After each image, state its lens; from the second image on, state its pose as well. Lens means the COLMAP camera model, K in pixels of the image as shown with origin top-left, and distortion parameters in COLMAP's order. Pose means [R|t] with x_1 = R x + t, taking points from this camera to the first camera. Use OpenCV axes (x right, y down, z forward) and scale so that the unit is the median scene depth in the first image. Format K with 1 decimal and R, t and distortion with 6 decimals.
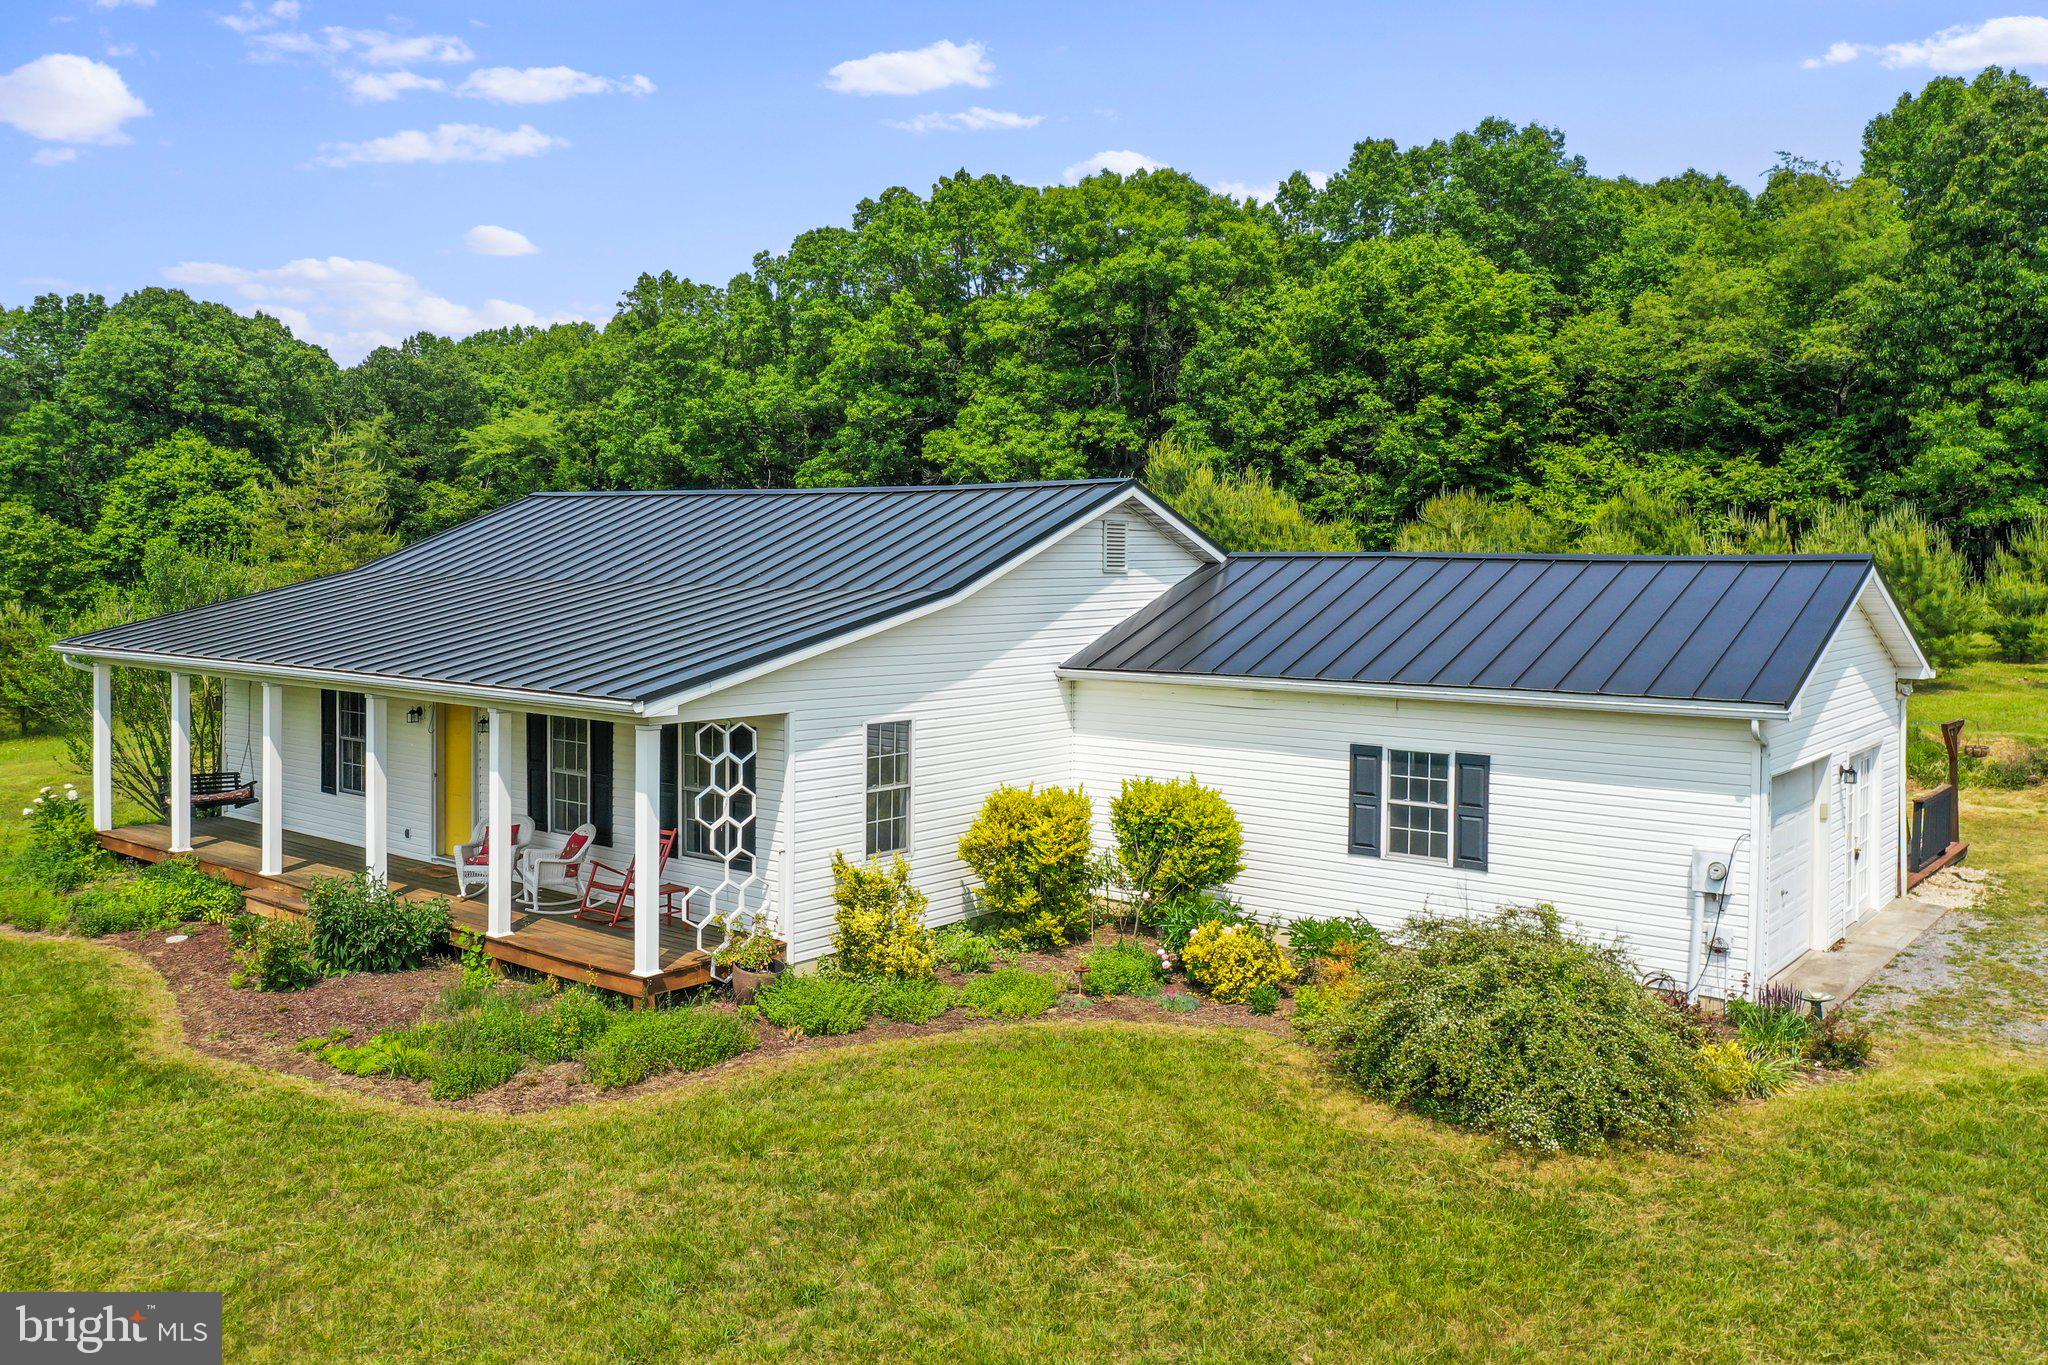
lens RADIAL K [[1627.2, 0, 1010.0], [0, 1627.2, 619.1], [0, 0, 1]] dist [-0.005069, -0.000360]
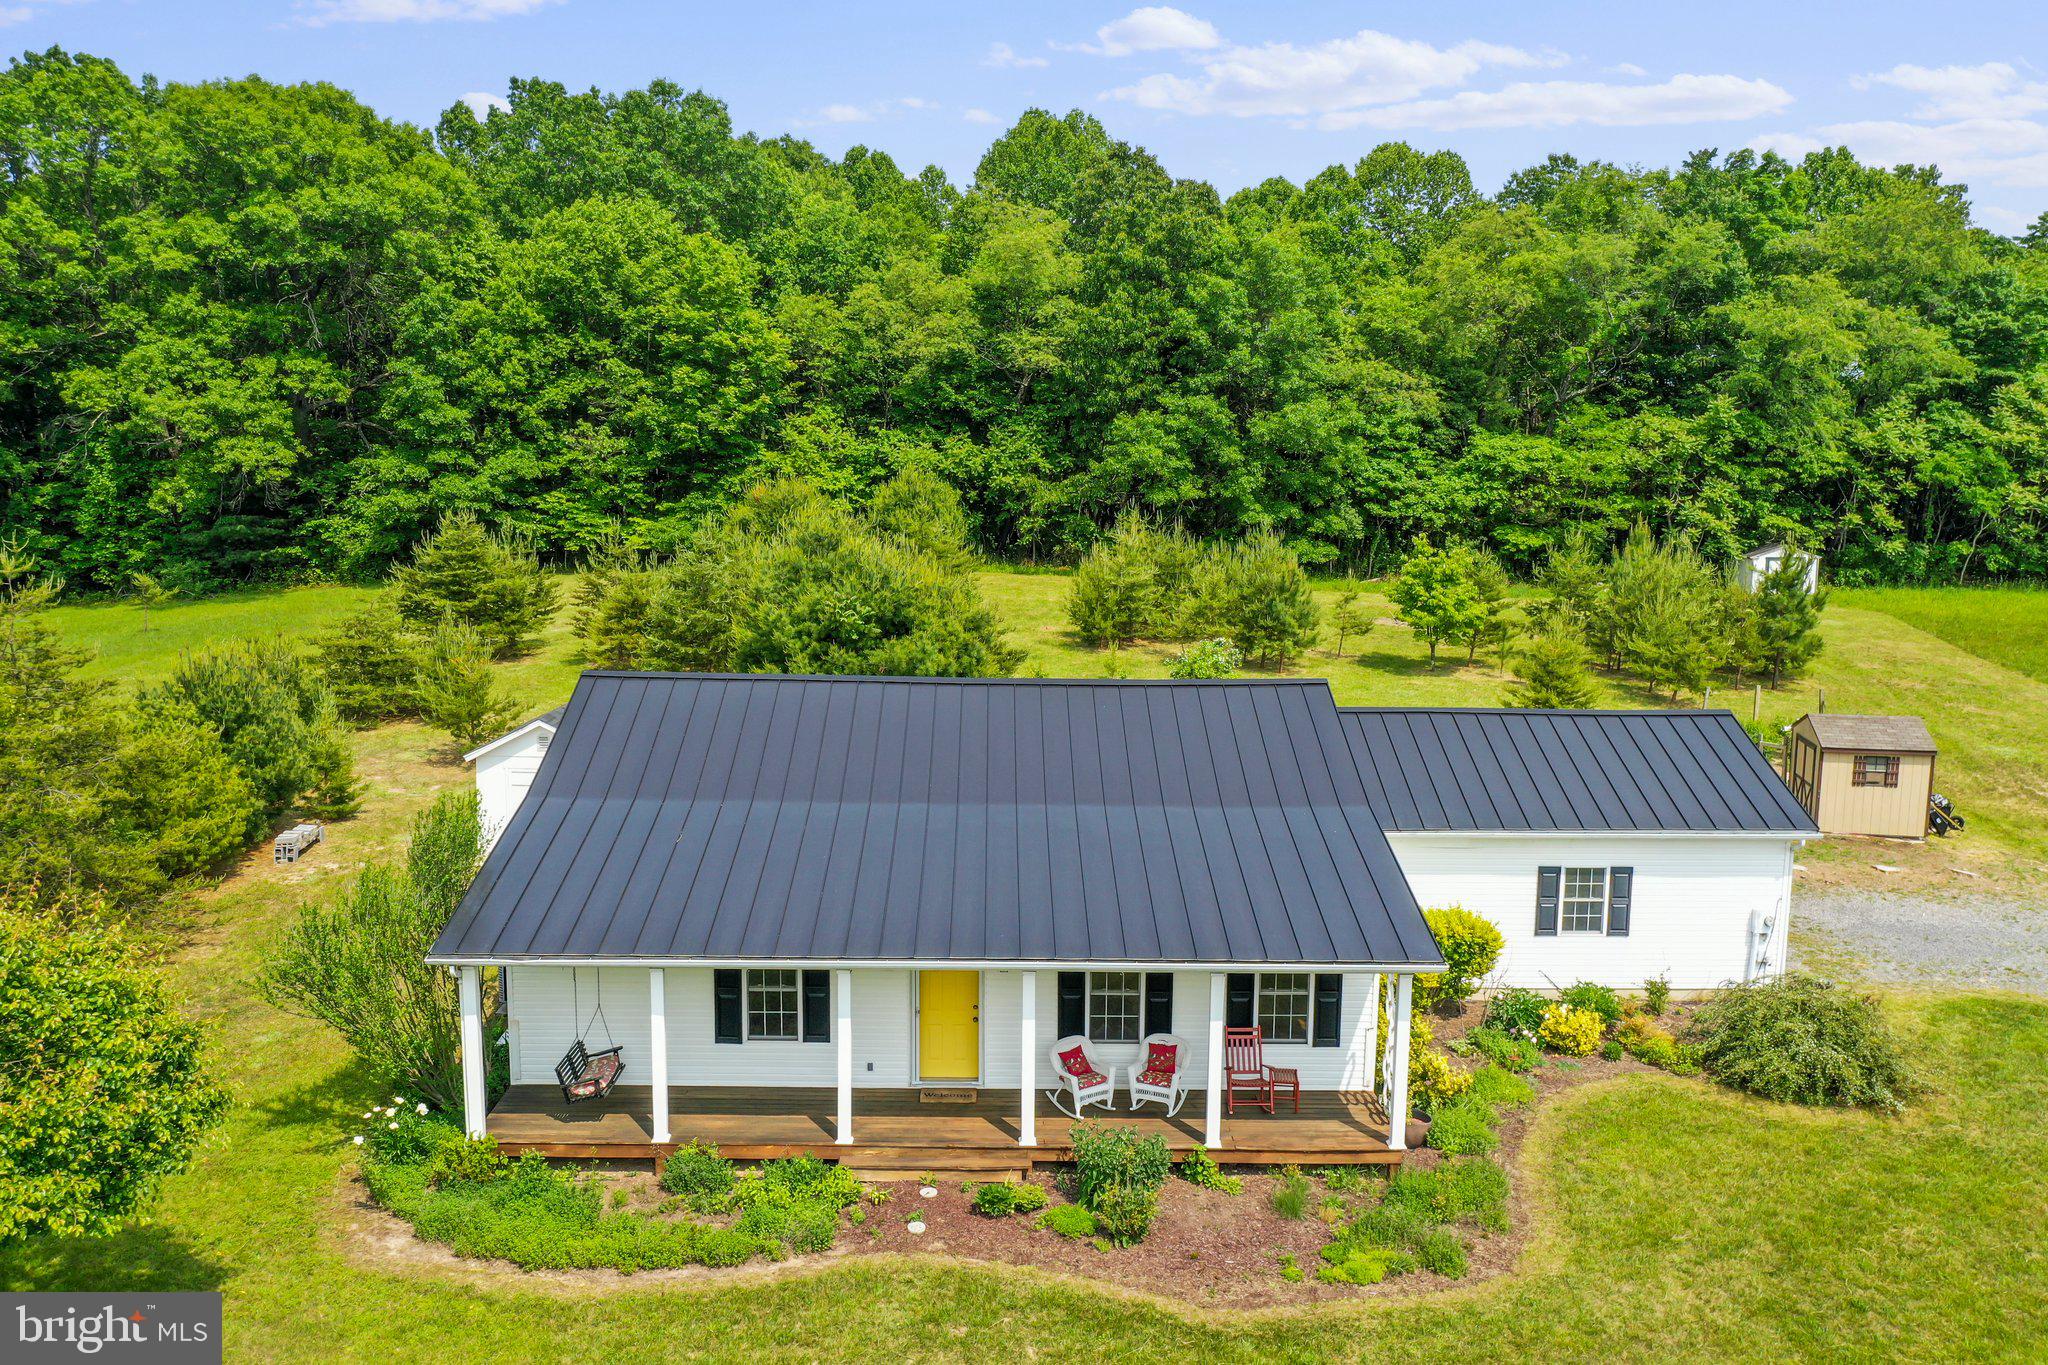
lens RADIAL K [[1608.1, 0, 1012.4], [0, 1608.1, 674.3], [0, 0, 1]] dist [-0.005344, 0.002697]
pose [[0.772009, -0.099344, 0.627800, -0.257121], [0.020430, 0.991078, 0.131707, -0.072496], [-0.635283, -0.088853, 0.767151, 0.039463]]
